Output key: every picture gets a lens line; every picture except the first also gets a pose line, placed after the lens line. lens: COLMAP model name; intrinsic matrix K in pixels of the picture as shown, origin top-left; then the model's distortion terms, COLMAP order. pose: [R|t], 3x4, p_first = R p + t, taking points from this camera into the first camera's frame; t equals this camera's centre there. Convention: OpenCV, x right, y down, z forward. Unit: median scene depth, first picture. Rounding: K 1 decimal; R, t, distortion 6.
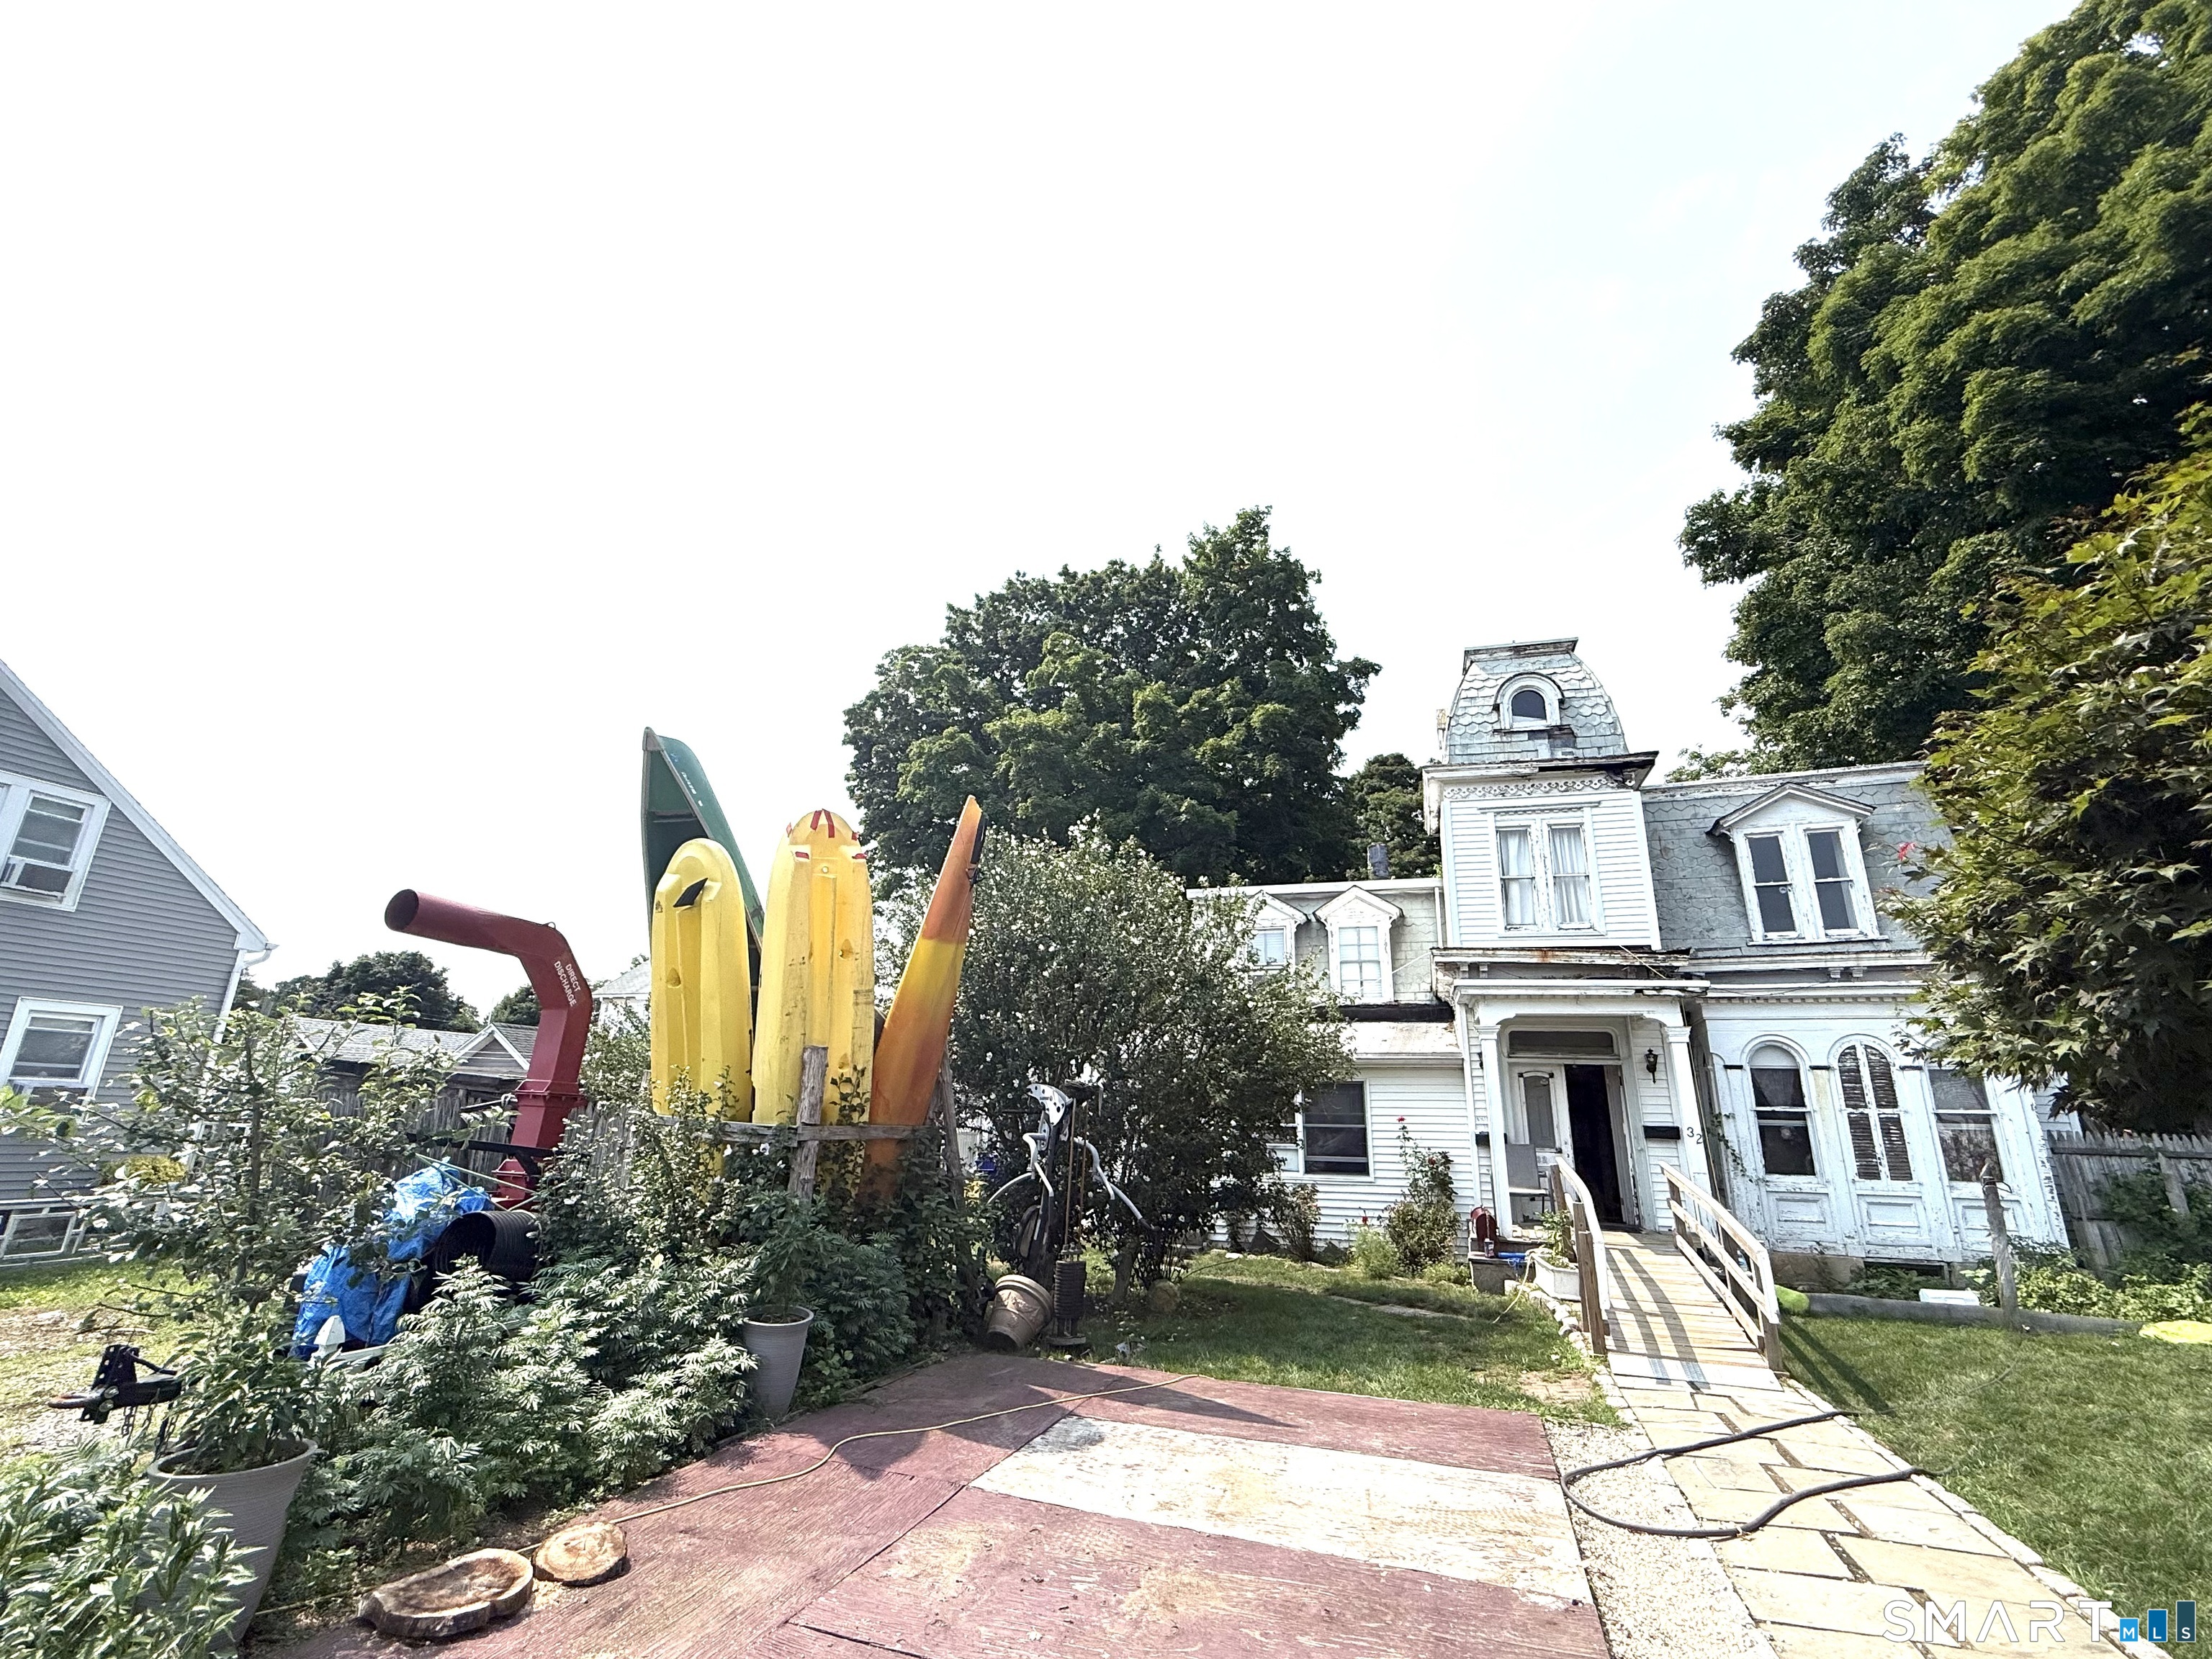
lens RADIAL K [[960.0, 0, 1107.9], [0, 960.0, 827.7], [0, 0, 1]] dist [-0.001364, 0.000497]
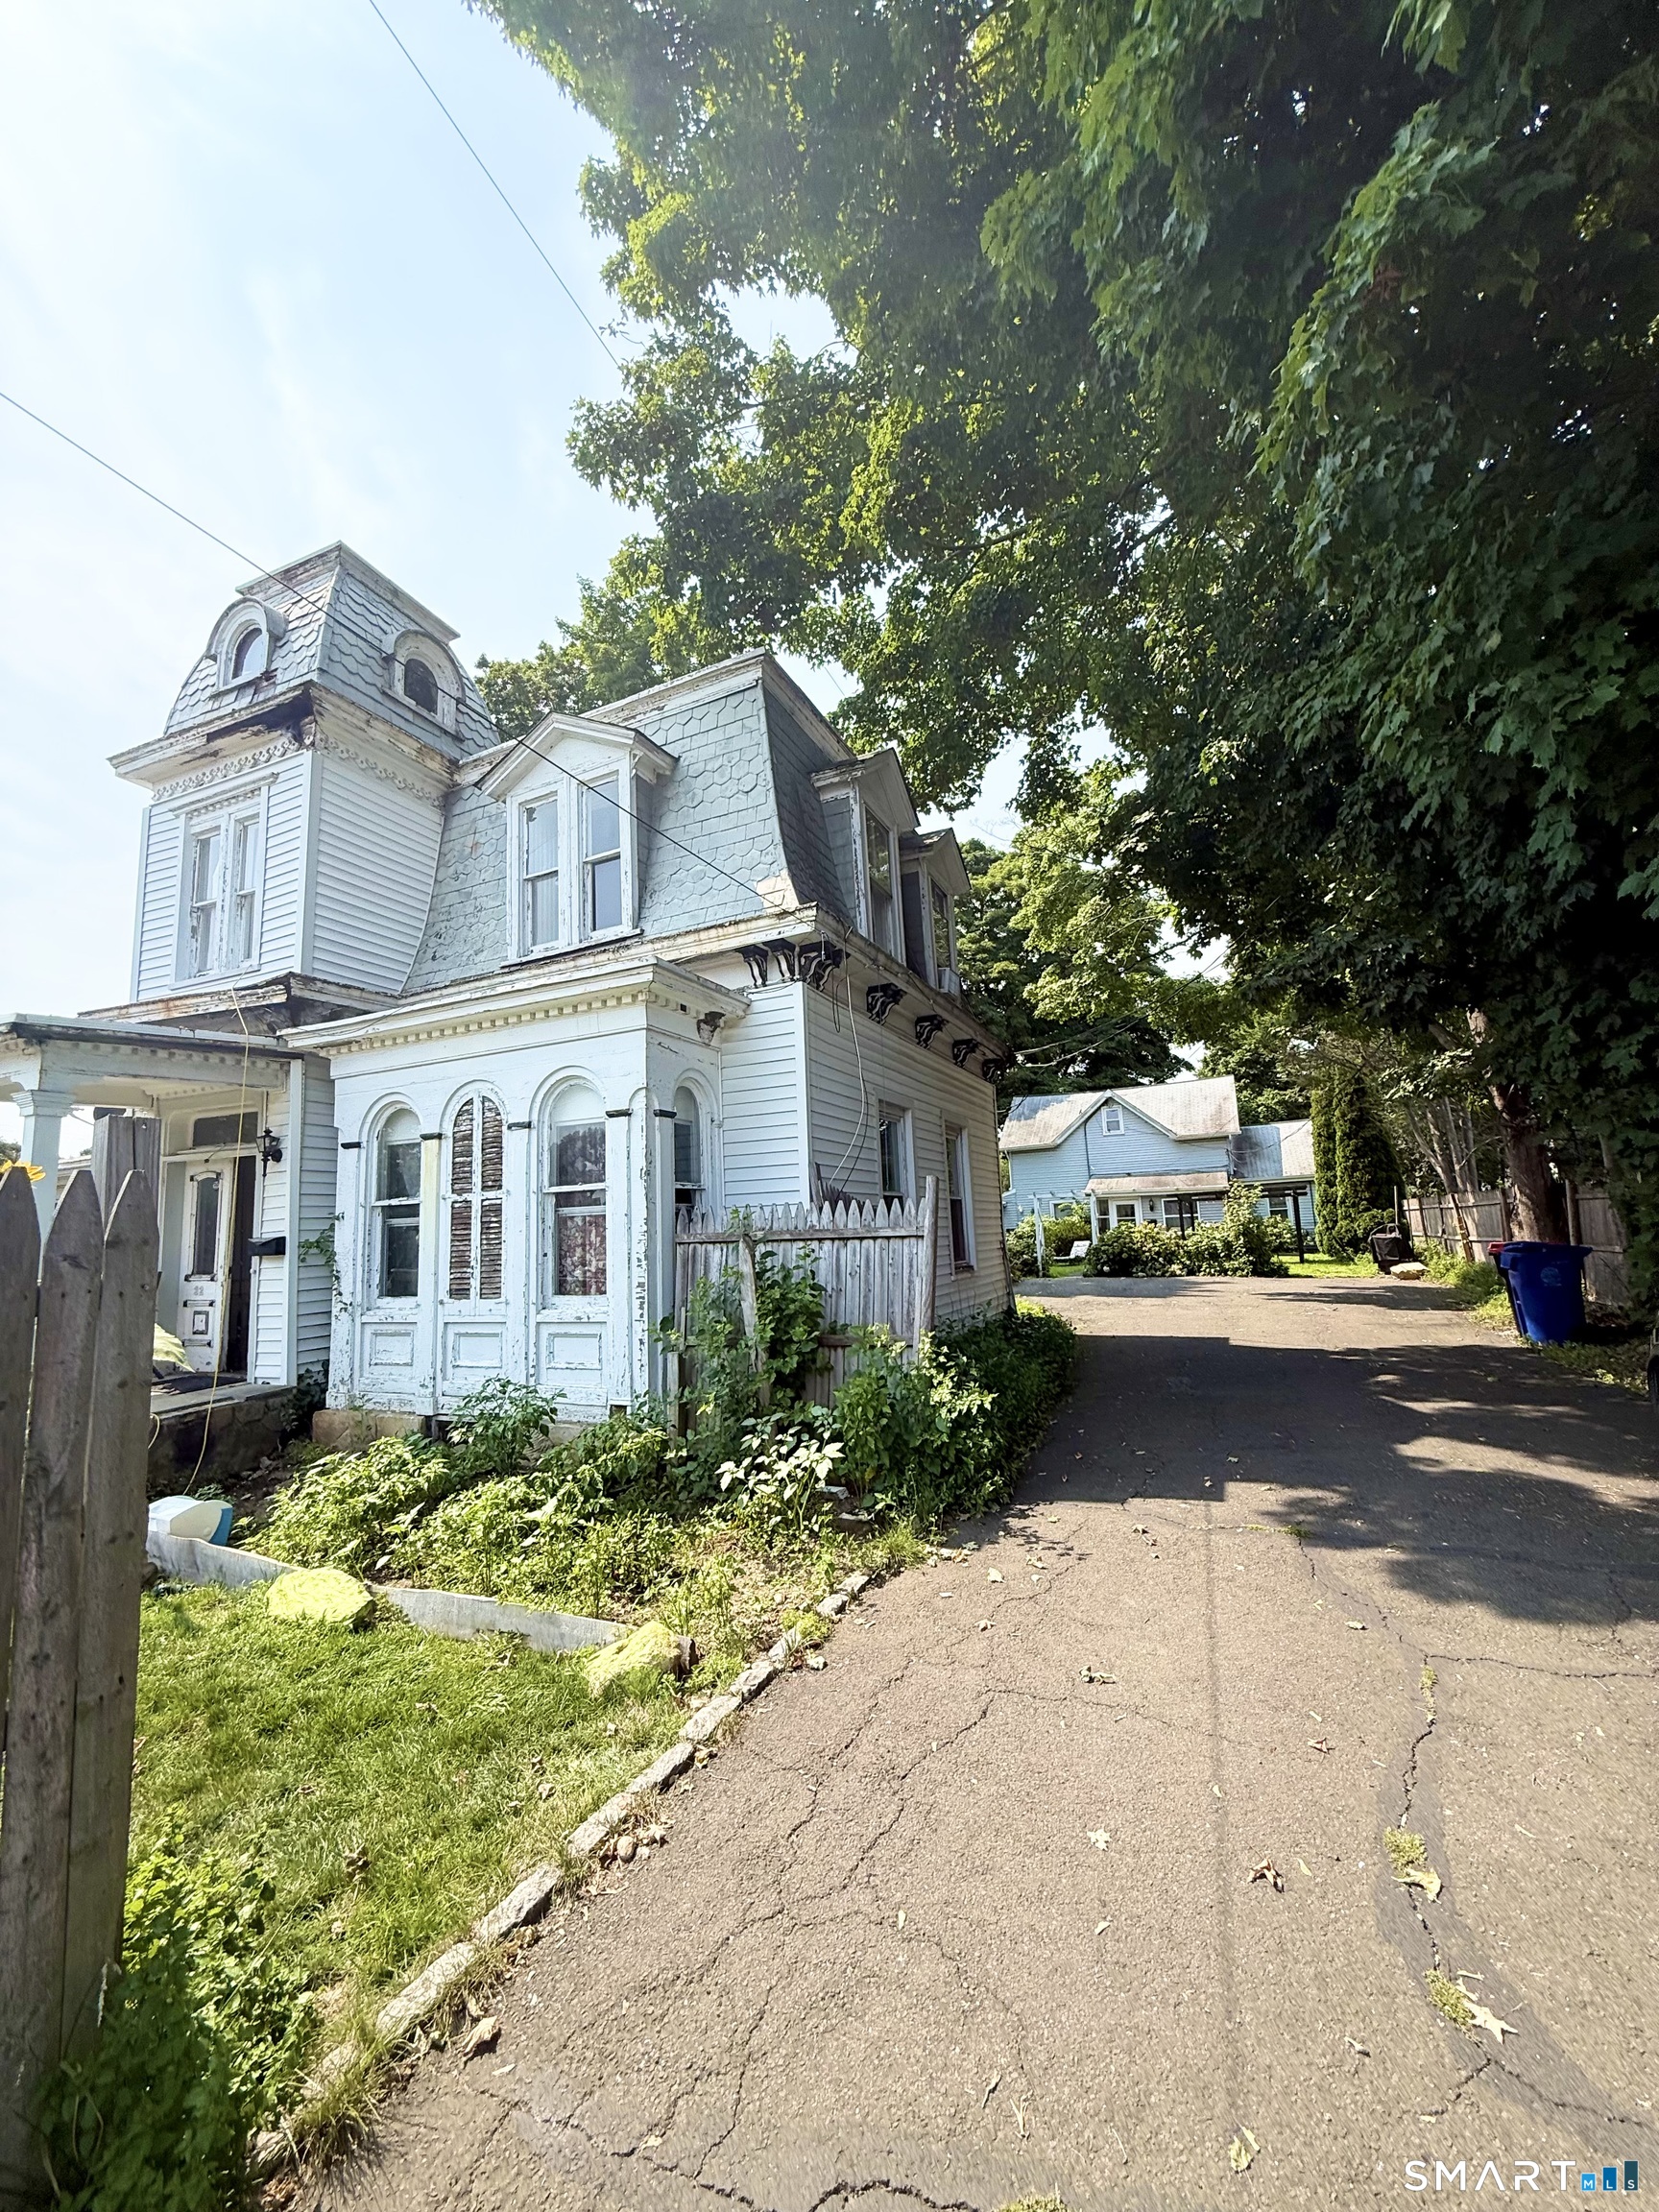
lens RADIAL K [[889.1, 0, 829.5], [0, 889.1, 1106.0], [0, 0, 1]] dist [-0.012402, -0.000121]
pose [[0.993259, -0.081917, -0.082009, 0.928843], [0.094015, 0.983179, 0.156592, 0.140762], [0.067802, -0.163247, 0.984253, 0.375896]]
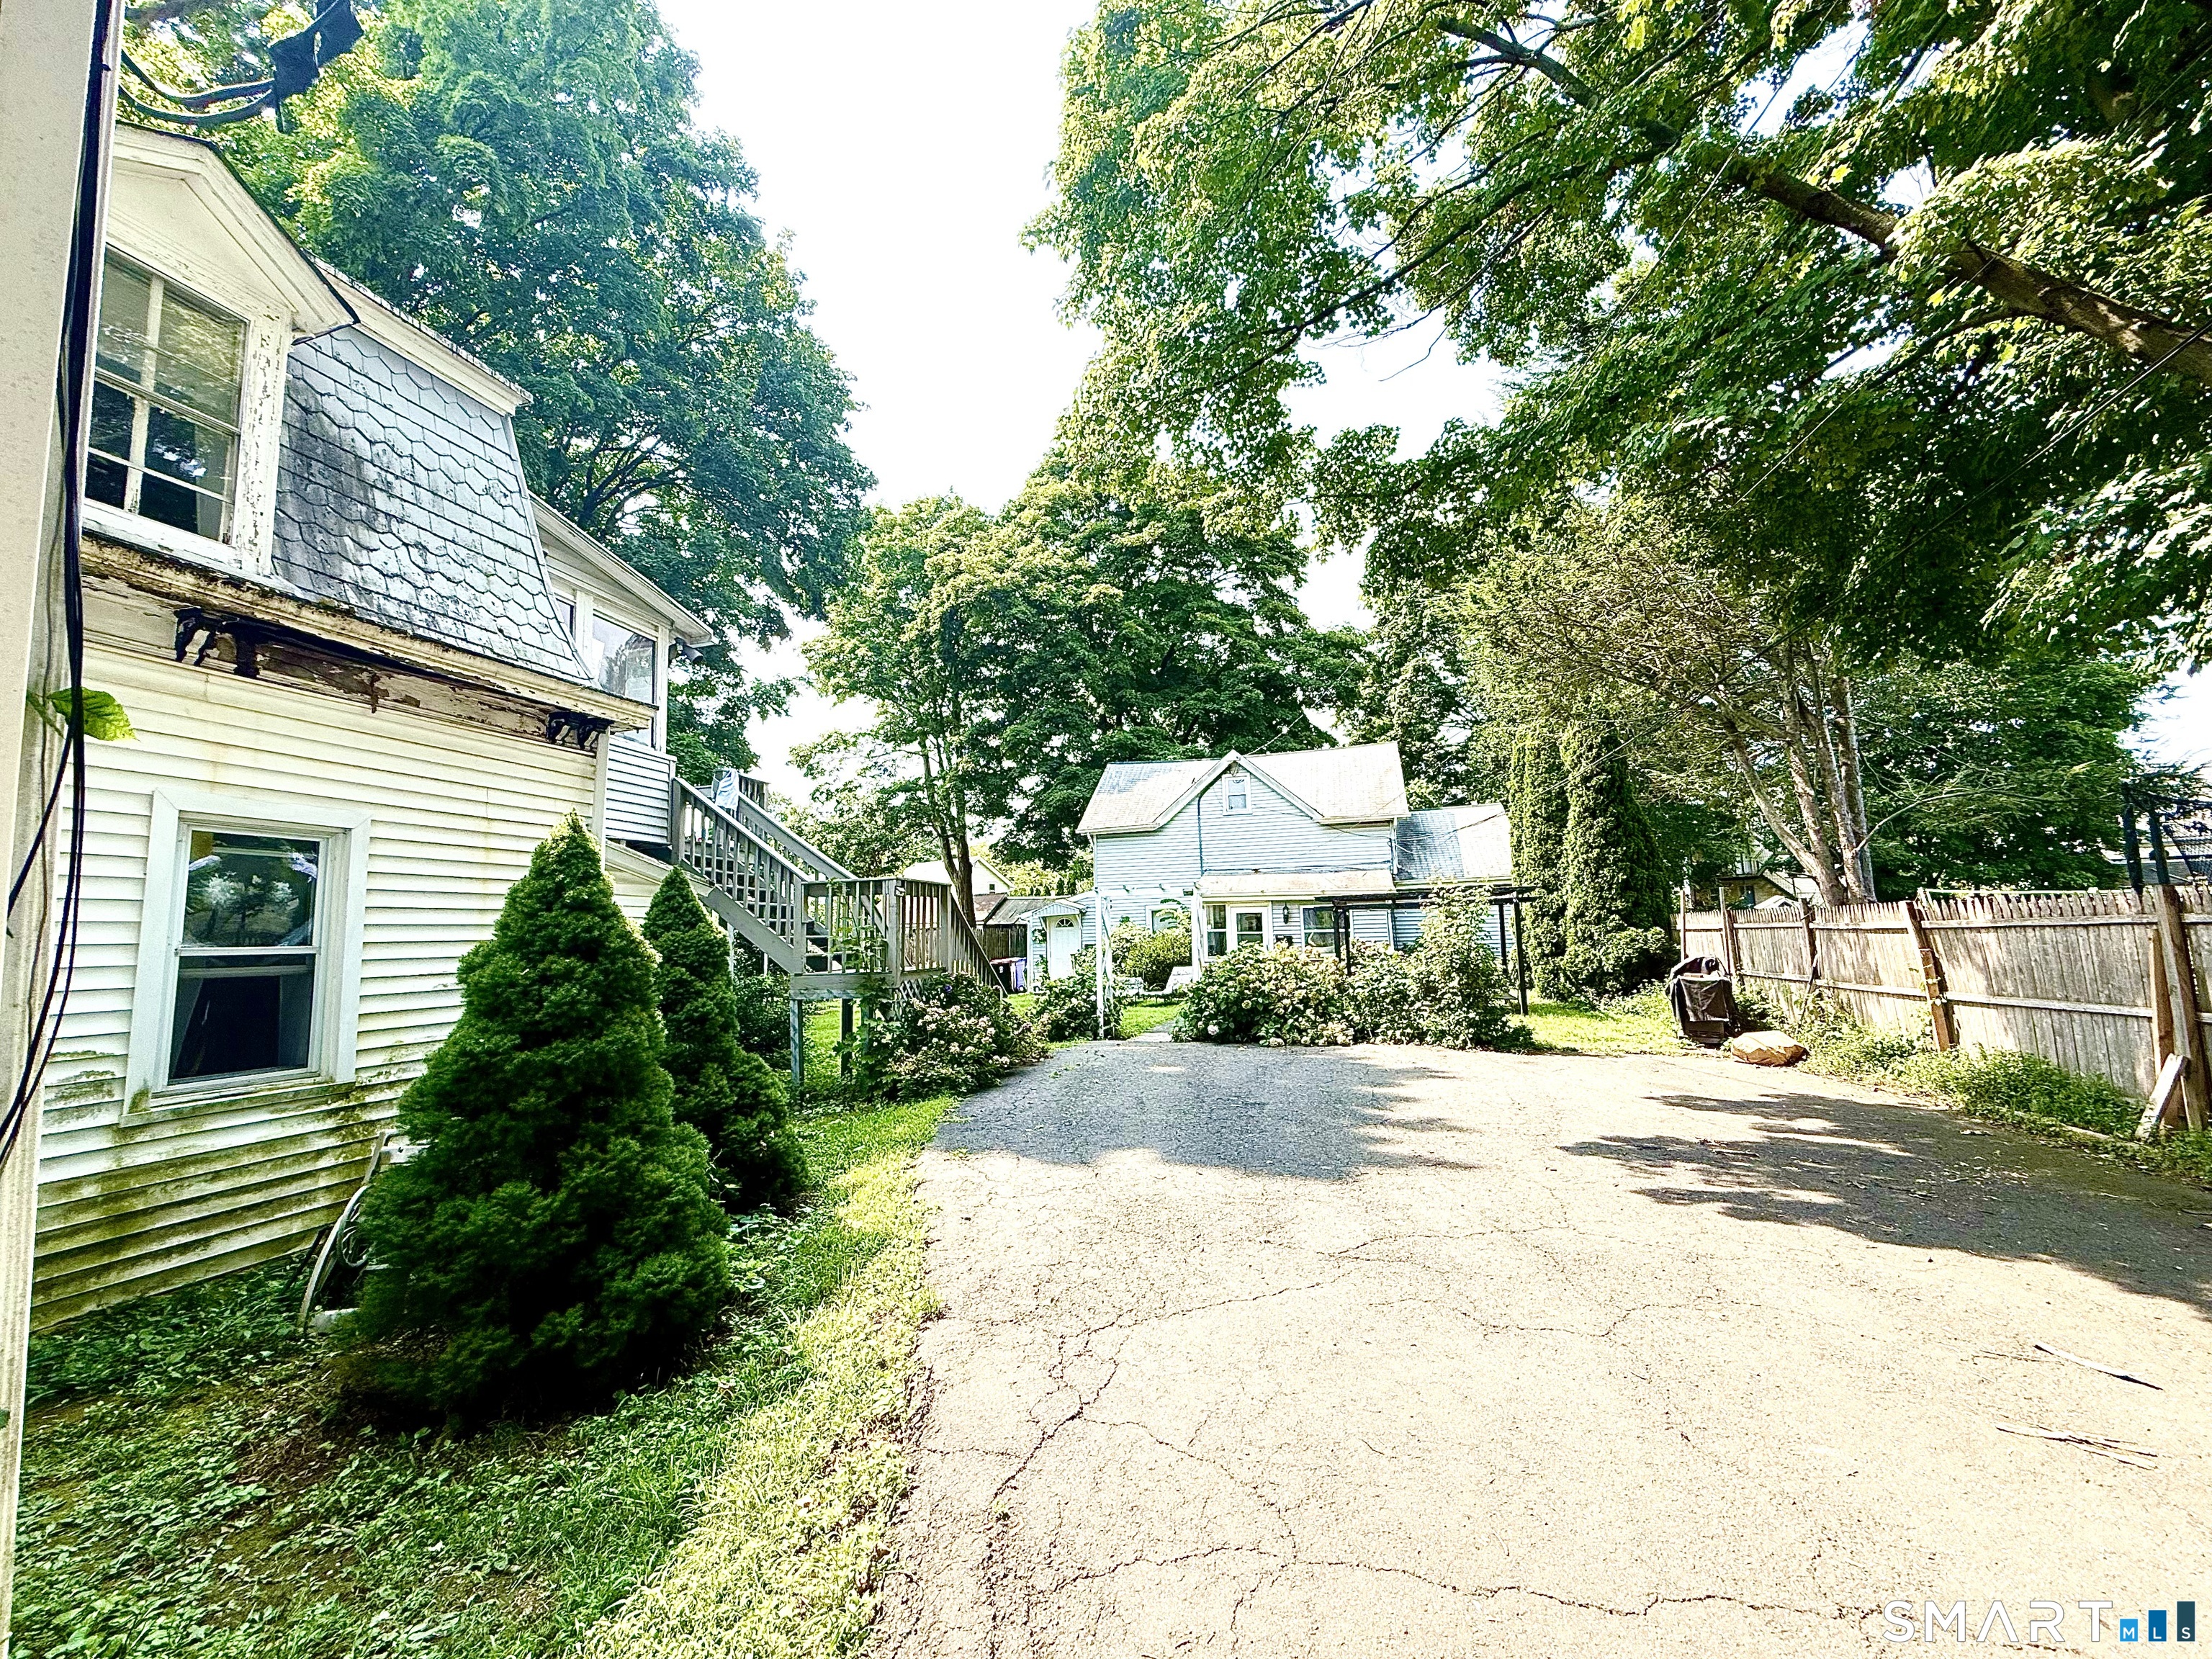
lens RADIAL K [[889.1, 0, 1106.0], [0, 889.1, 829.5], [0, 0, 1]] dist [-0.012402, -0.000121]
pose [[0.995907, -0.044969, 0.078409, 1.113387], [0.029677, 0.982048, 0.186282, 0.380606], [-0.085379, -0.183192, 0.979363, 1.164901]]
